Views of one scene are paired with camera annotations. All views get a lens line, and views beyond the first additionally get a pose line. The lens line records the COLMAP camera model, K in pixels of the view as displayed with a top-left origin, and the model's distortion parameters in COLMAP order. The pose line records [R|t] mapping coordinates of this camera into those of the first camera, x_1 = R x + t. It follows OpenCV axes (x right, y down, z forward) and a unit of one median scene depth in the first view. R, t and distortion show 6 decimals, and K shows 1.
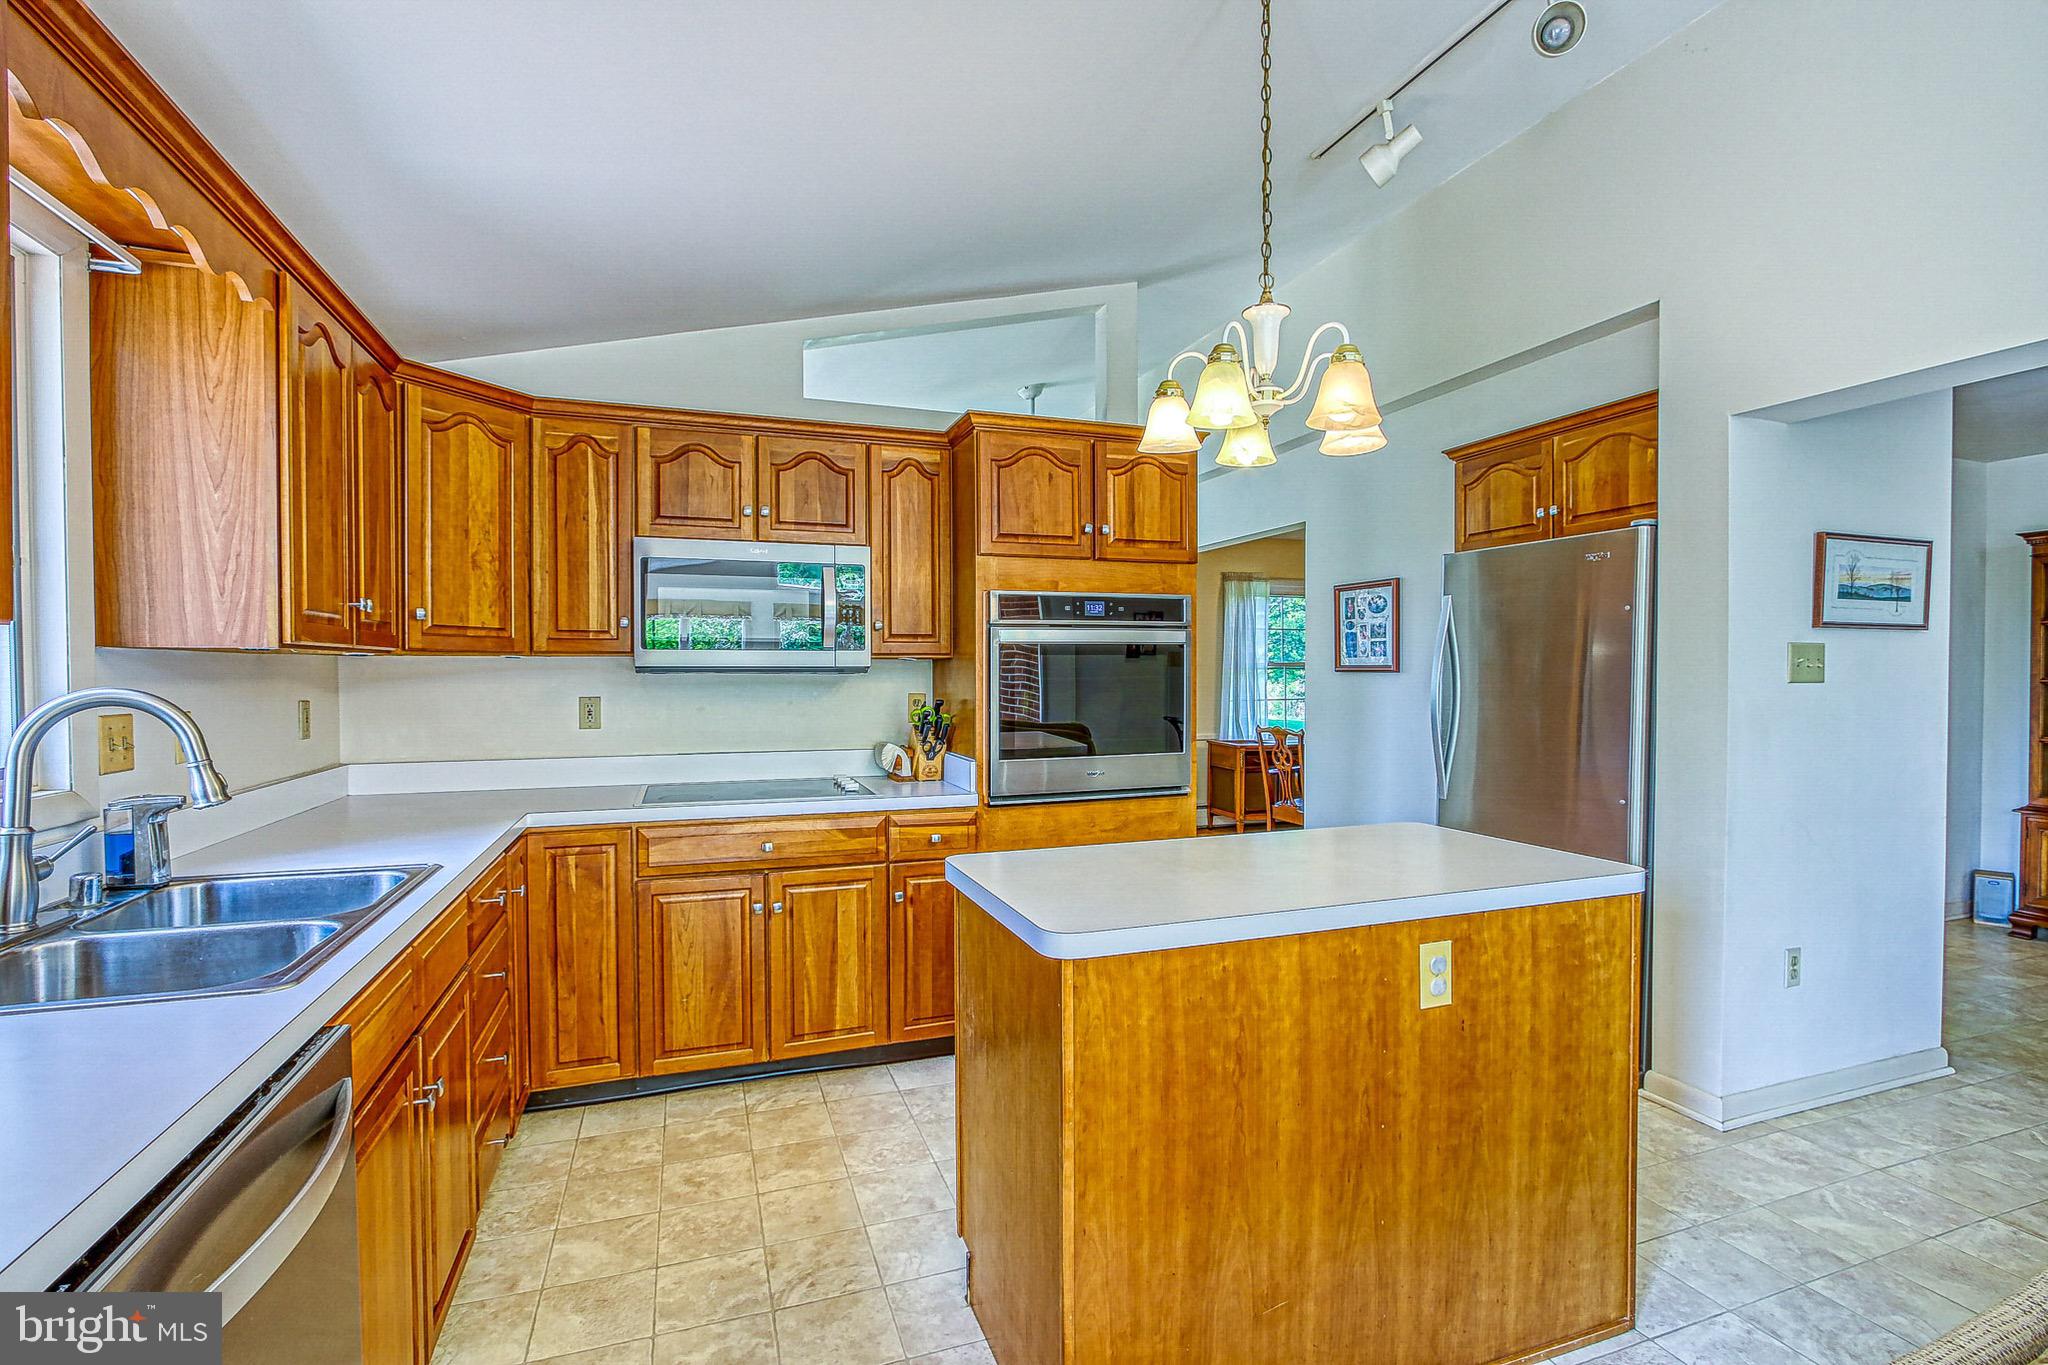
lens RADIAL K [[939.9, 0, 1026.0], [0, 939.9, 689.1], [0, 0, 1]] dist [-0.019699, 0.003358]
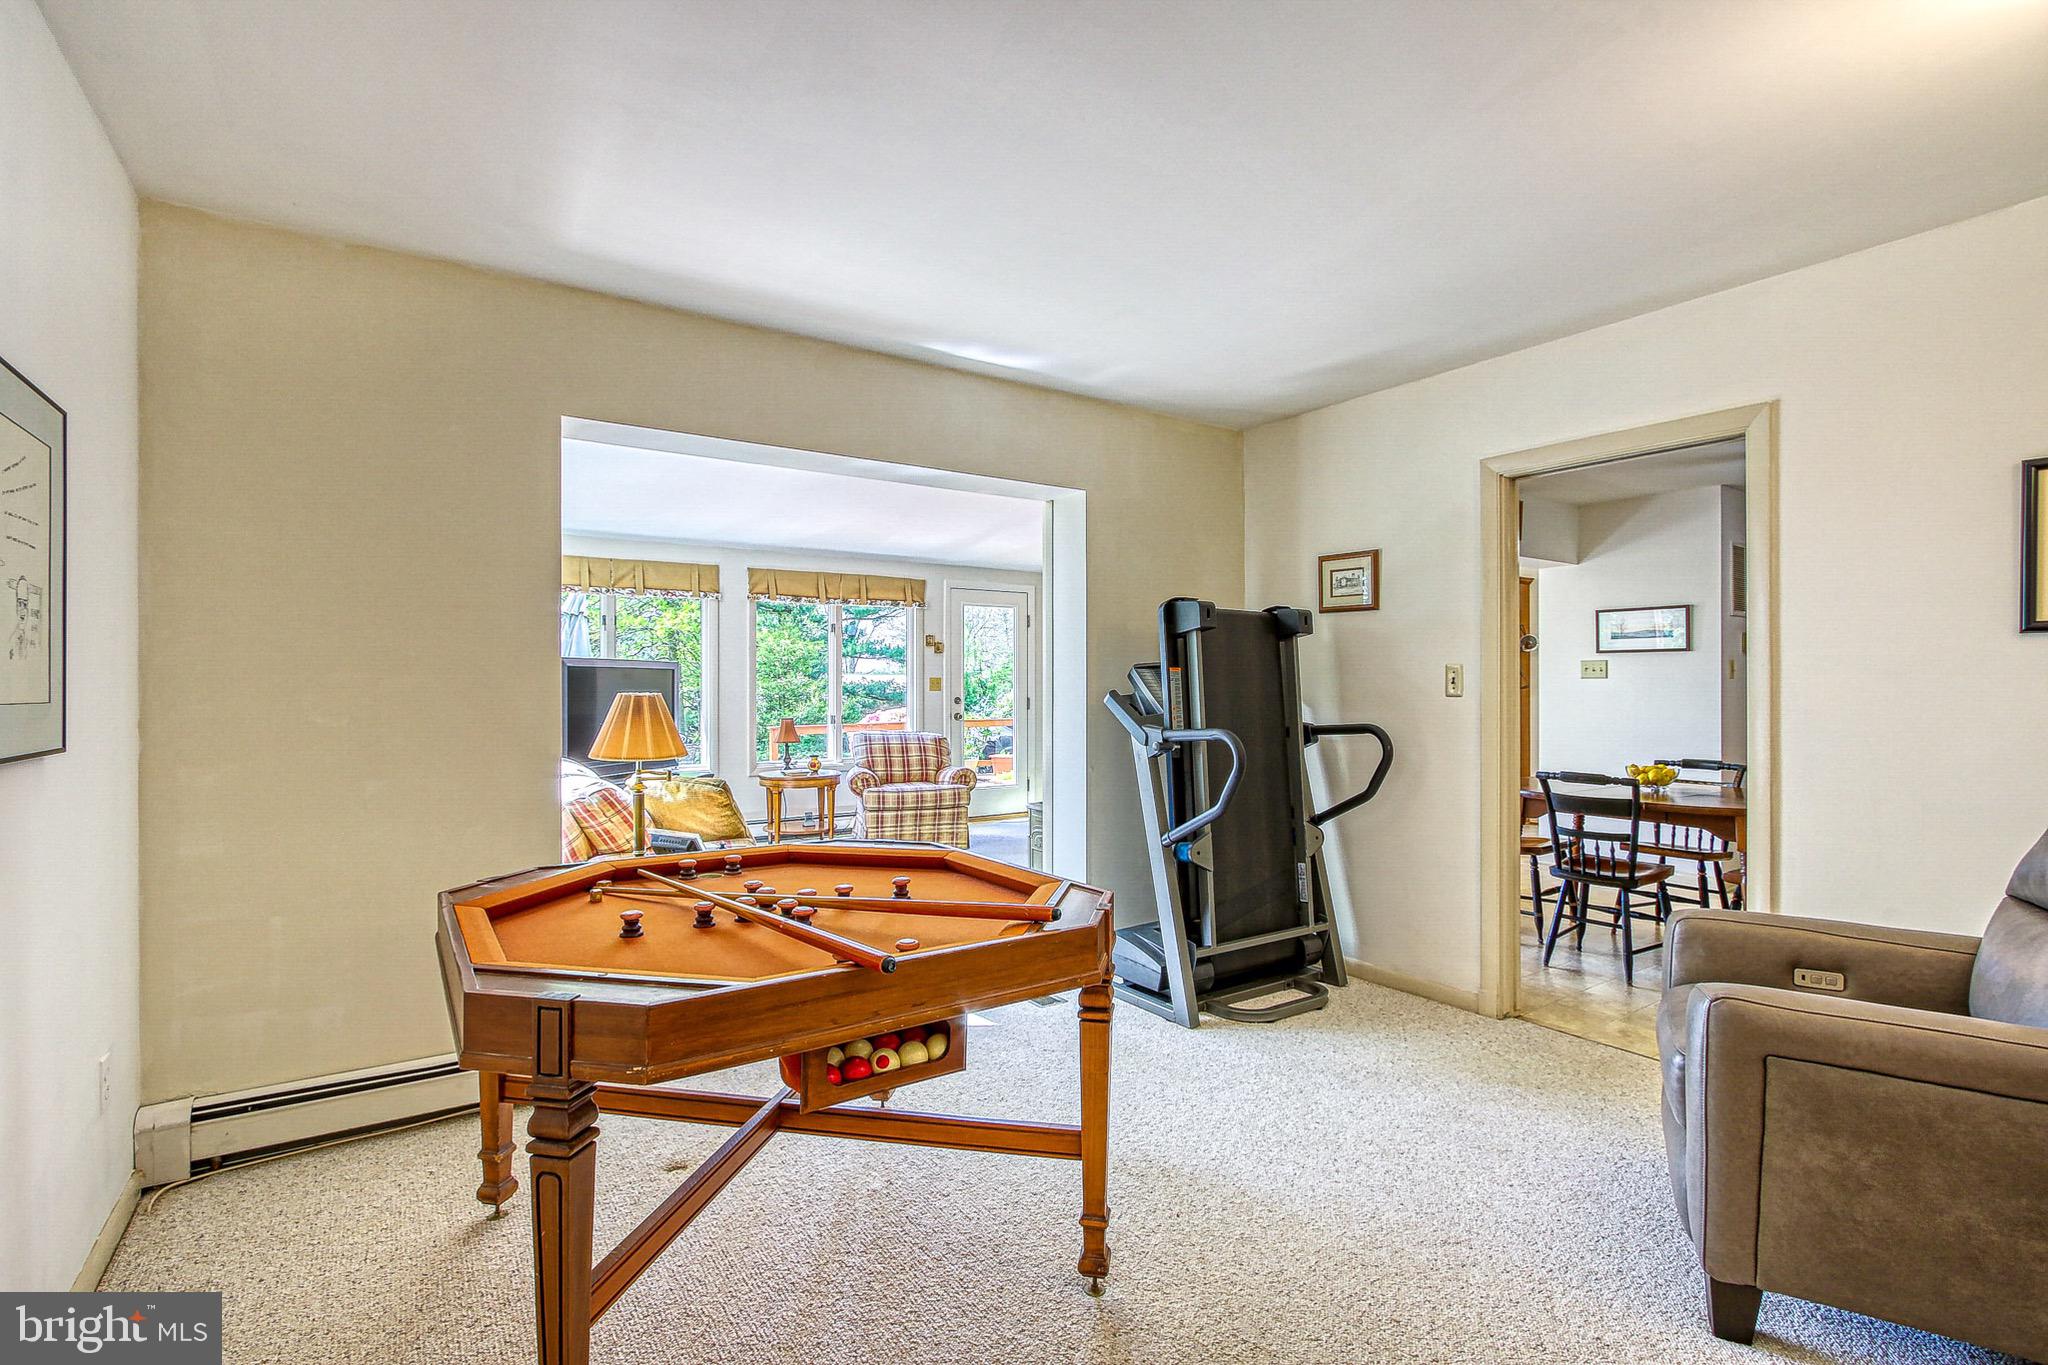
lens RADIAL K [[939.9, 0, 1024.3], [0, 939.9, 689.1], [0, 0, 1]] dist [-0.019699, 0.003358]
pose [[0.250685, 0.004964, -0.968056, 2.441249], [-0.016629, 0.999861, 0.000821, 0.036726], [0.967926, 0.015892, 0.250732, -0.811921]]
